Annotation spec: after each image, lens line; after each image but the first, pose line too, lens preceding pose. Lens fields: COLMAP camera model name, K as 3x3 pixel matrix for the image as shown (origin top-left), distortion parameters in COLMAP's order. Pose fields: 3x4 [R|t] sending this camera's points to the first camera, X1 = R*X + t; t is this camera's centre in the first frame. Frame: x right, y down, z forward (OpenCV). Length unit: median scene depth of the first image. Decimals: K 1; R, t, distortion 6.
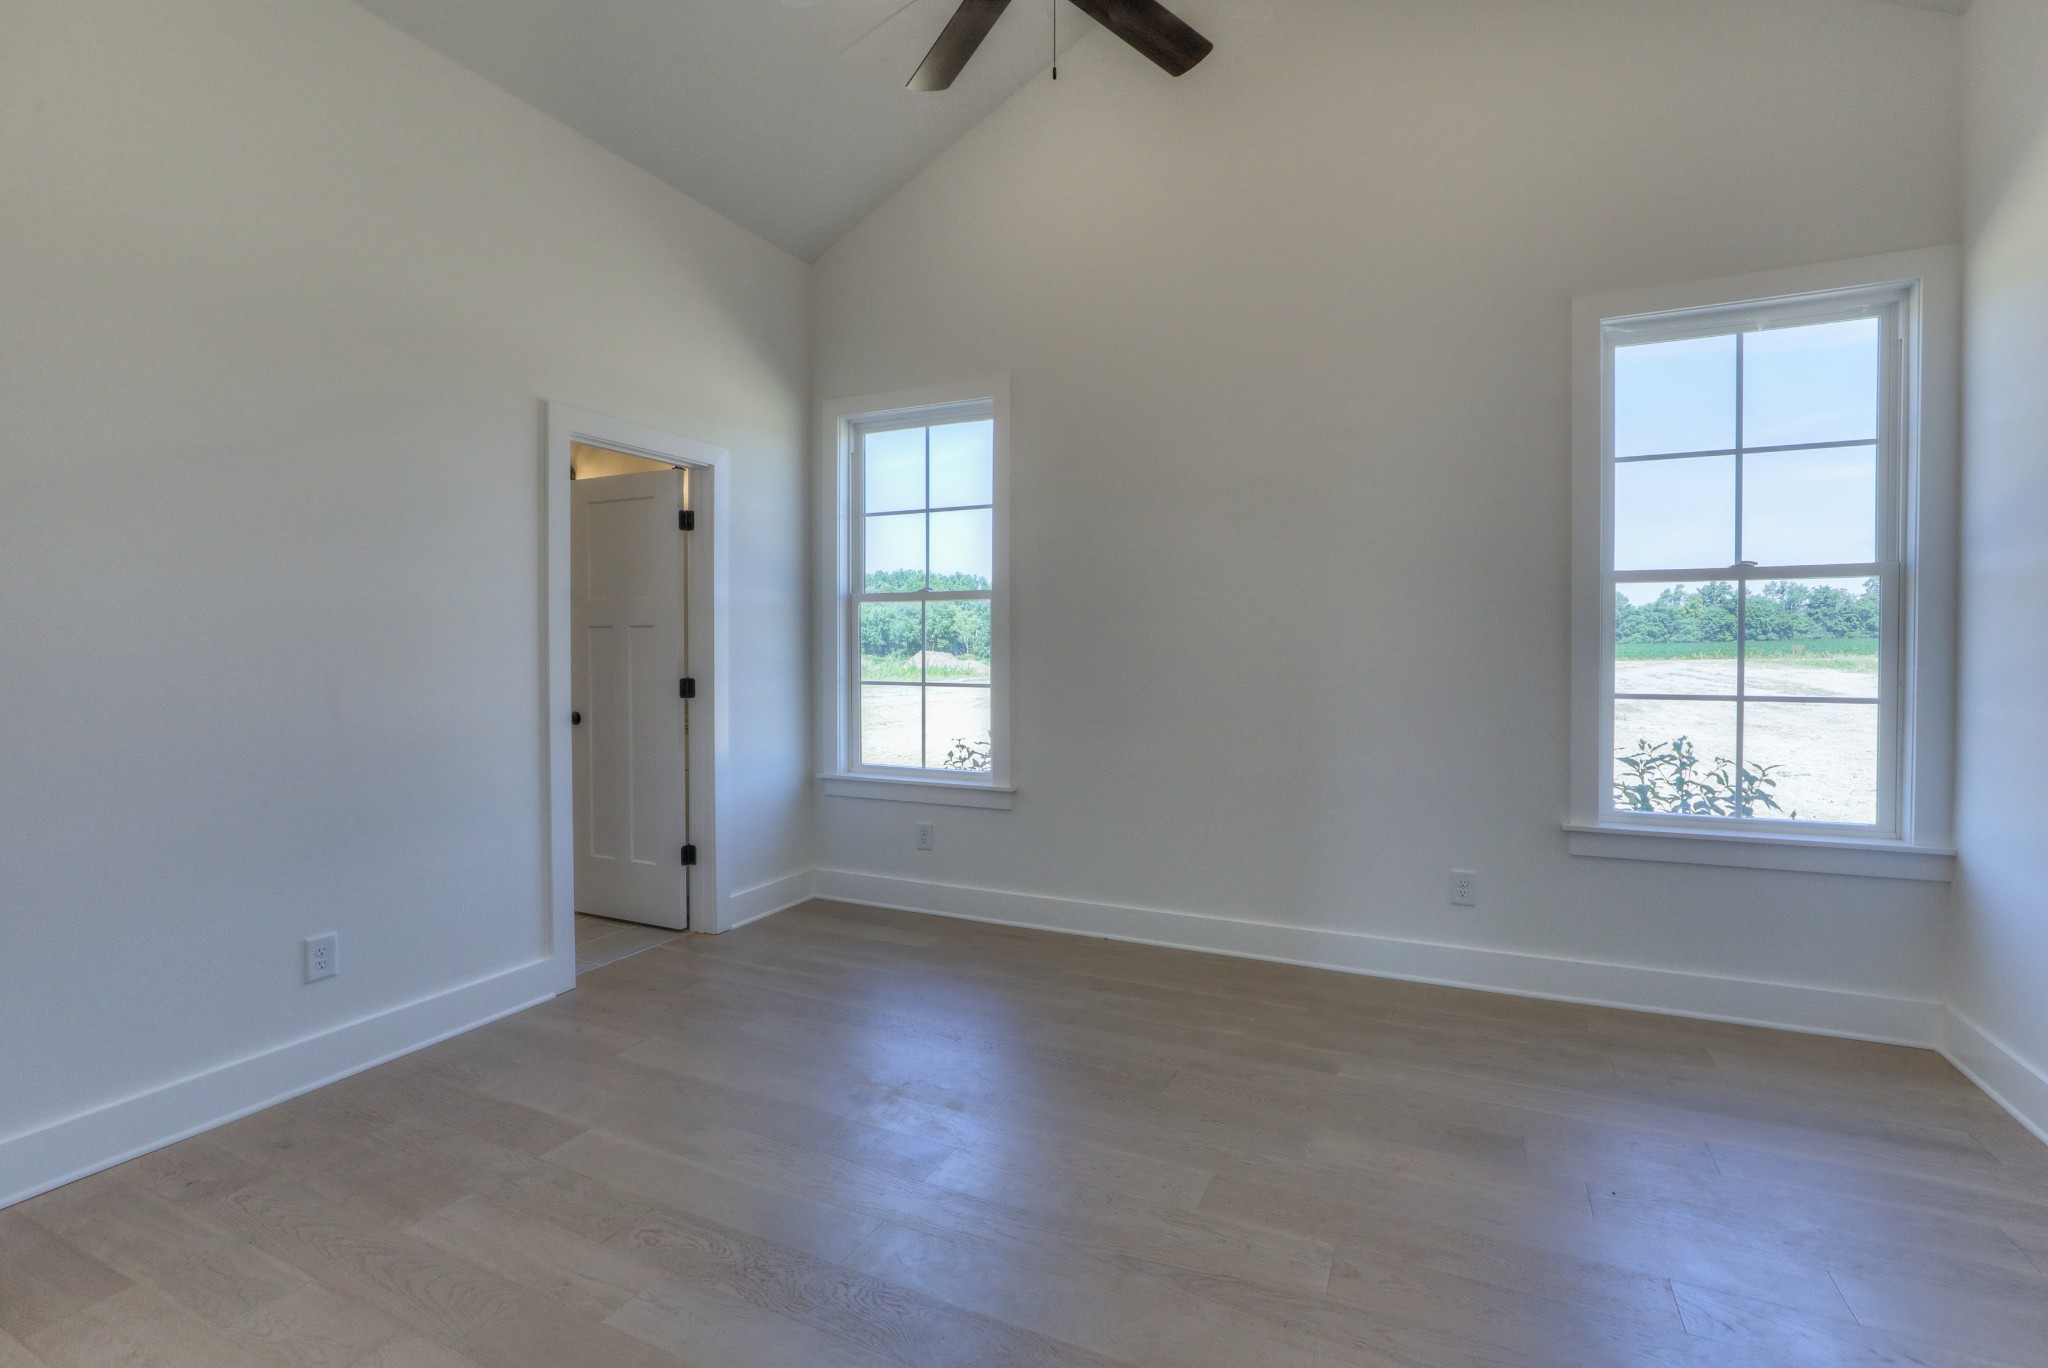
lens RADIAL K [[909.3, 0, 1016.5], [0, 909.3, 643.2], [0, 0, 1]] dist [-0.024365, 0.000008]
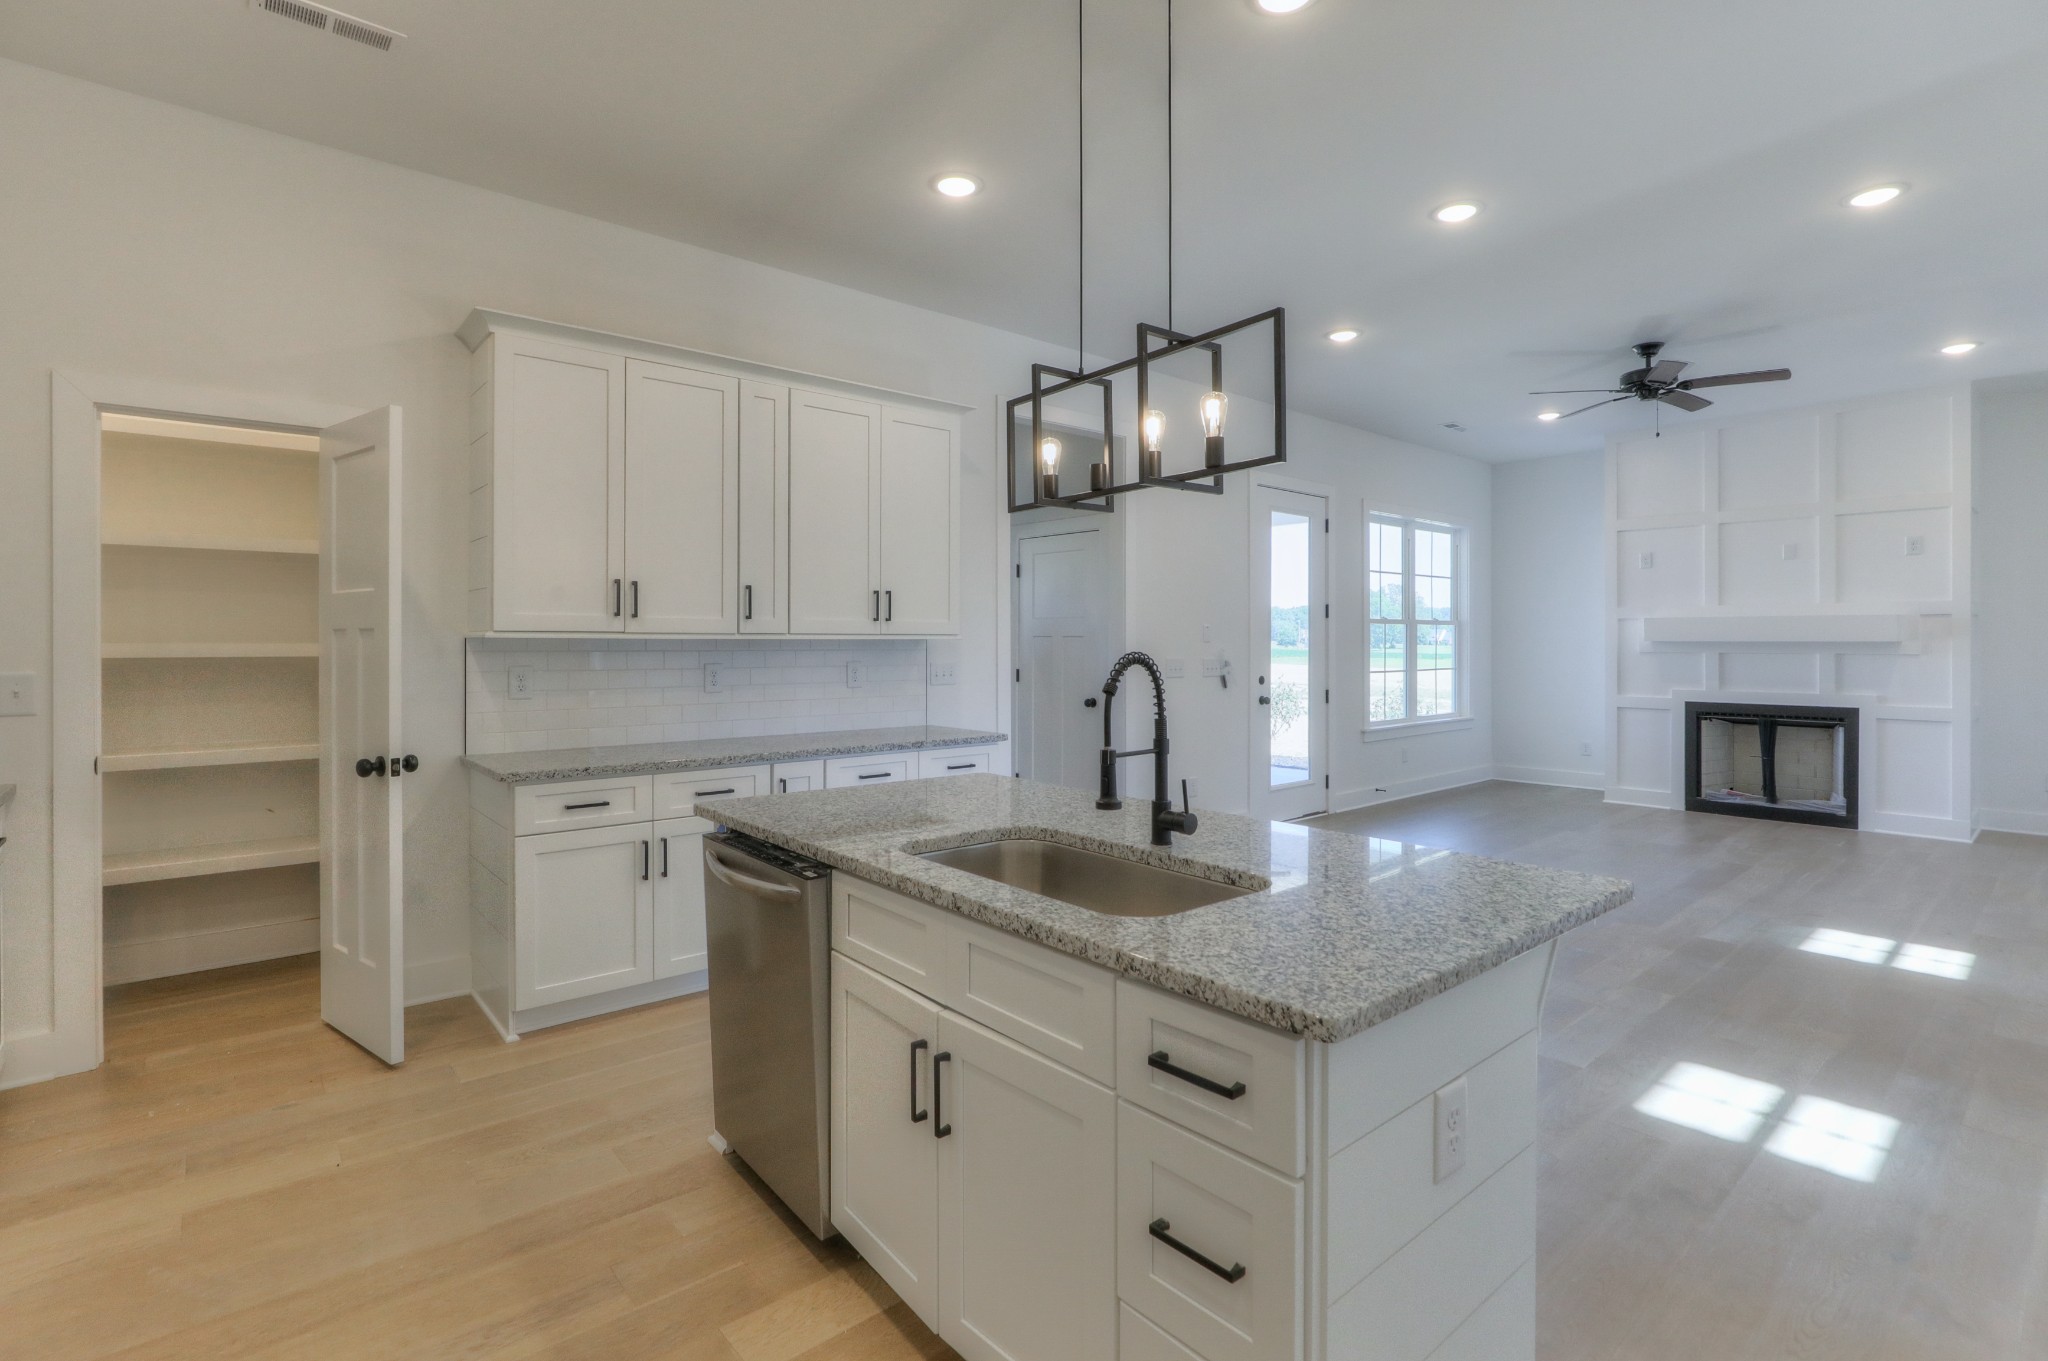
lens RADIAL K [[989.5, 0, 1026.0], [0, 989.5, 650.0], [0, 0, 1]] dist [-0.000243, 0.000322]
pose [[0.412919, 0.000826, 0.910767, -1.995471], [0.008455, 0.999953, -0.004741, 0.006958], [-0.910728, 0.009658, 0.412893, 0.796167]]
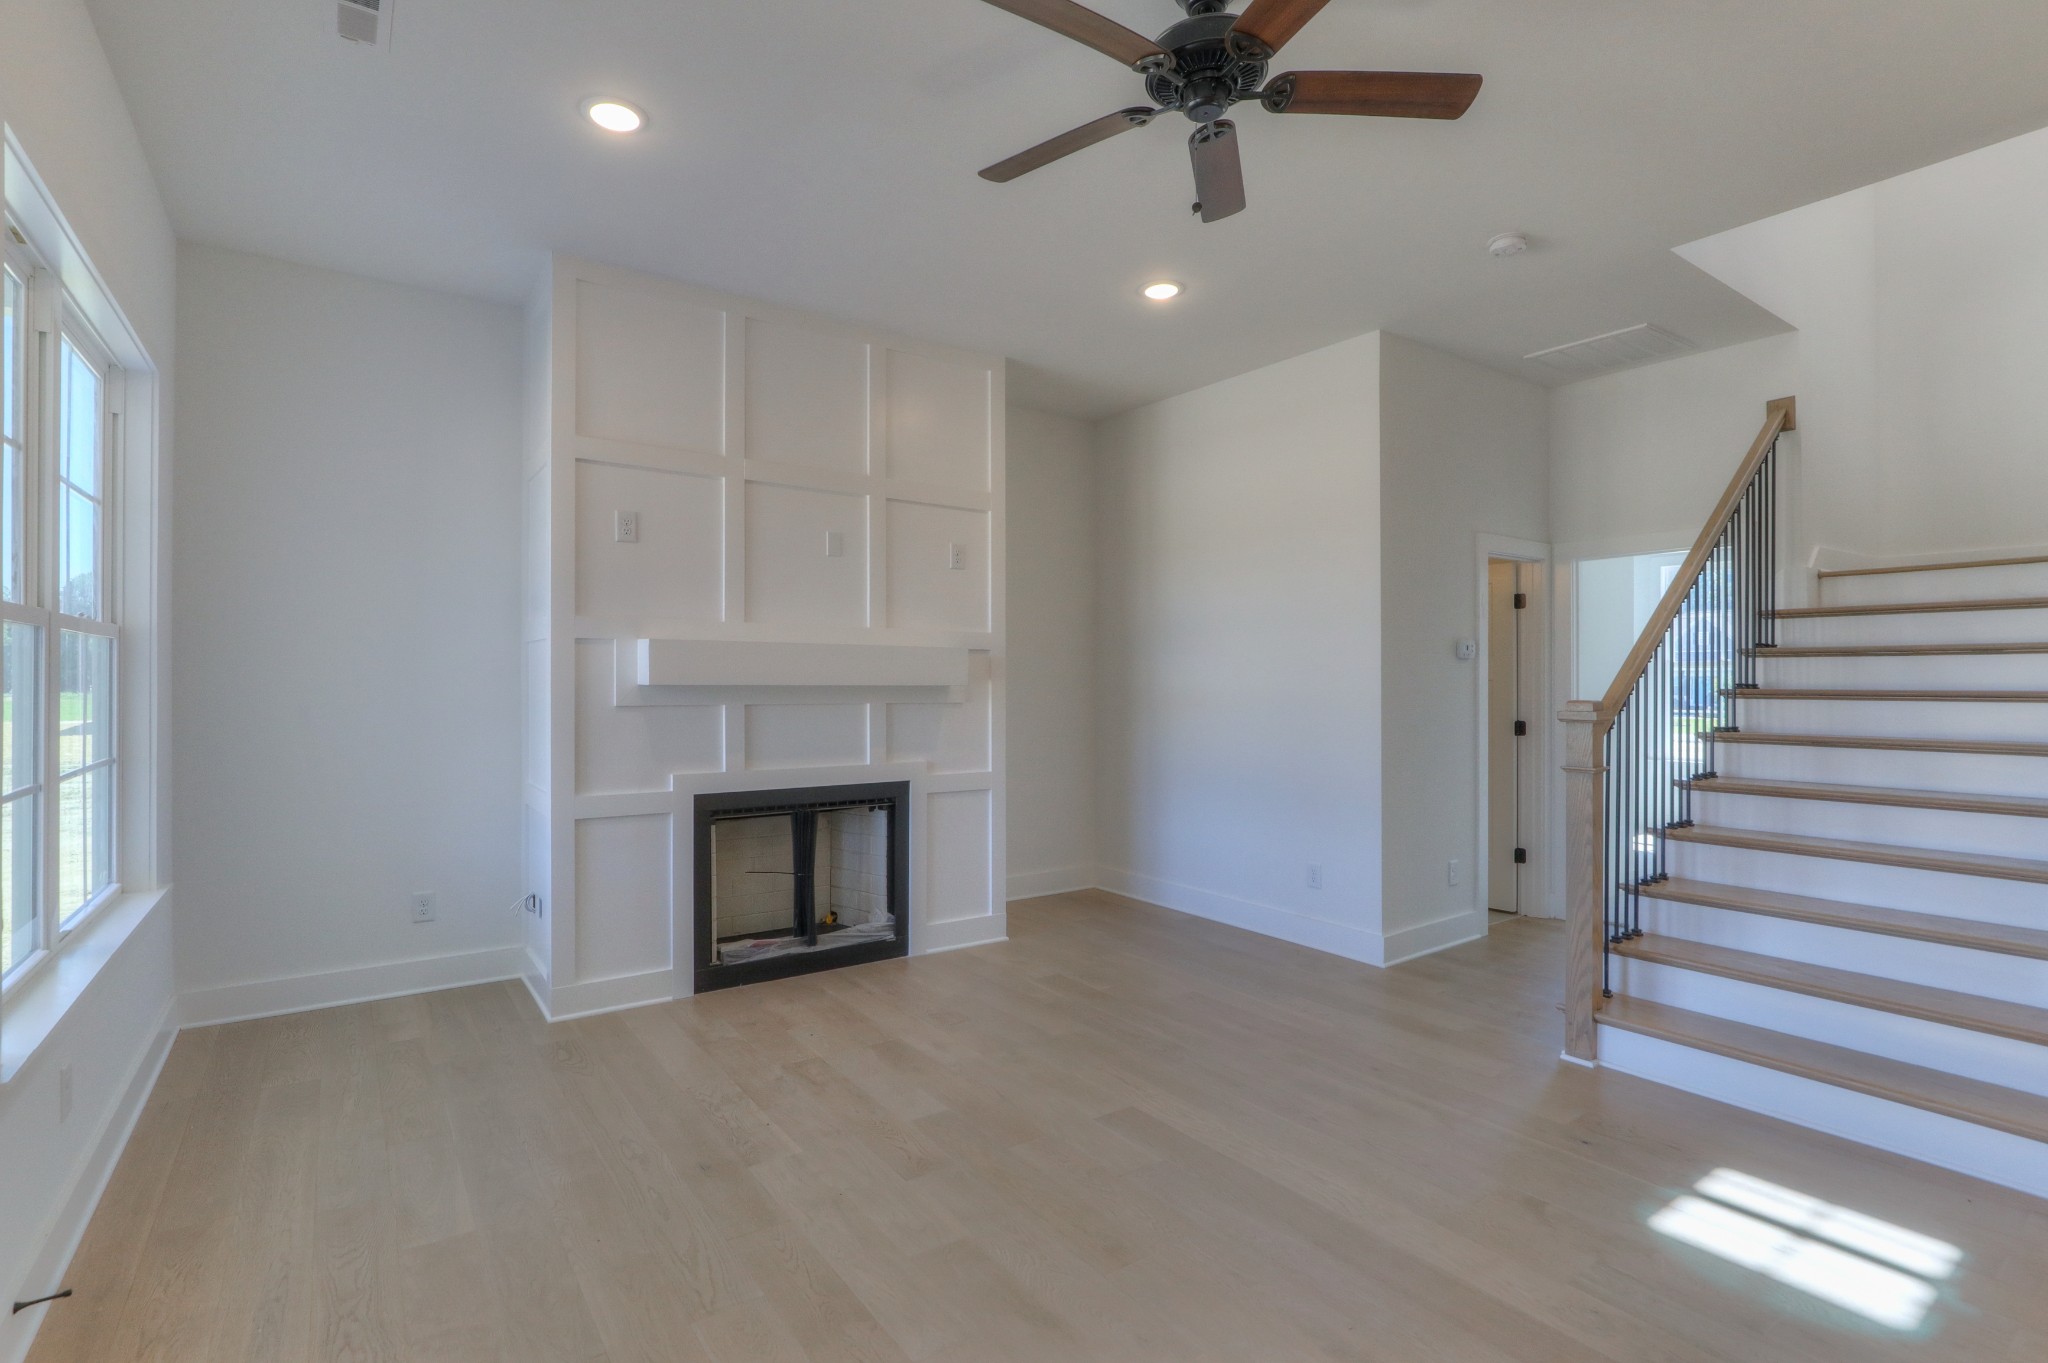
lens RADIAL K [[962.3, 0, 1012.3], [0, 962.3, 674.7], [0, 0, 1]] dist [-0.013180, 0.000050]
pose [[-0.860969, 0.008426, 0.508588, -0.831271], [0.010097, 0.999949, 0.000526, -0.011026], [-0.508557, 0.005588, -0.861010, 1.058761]]
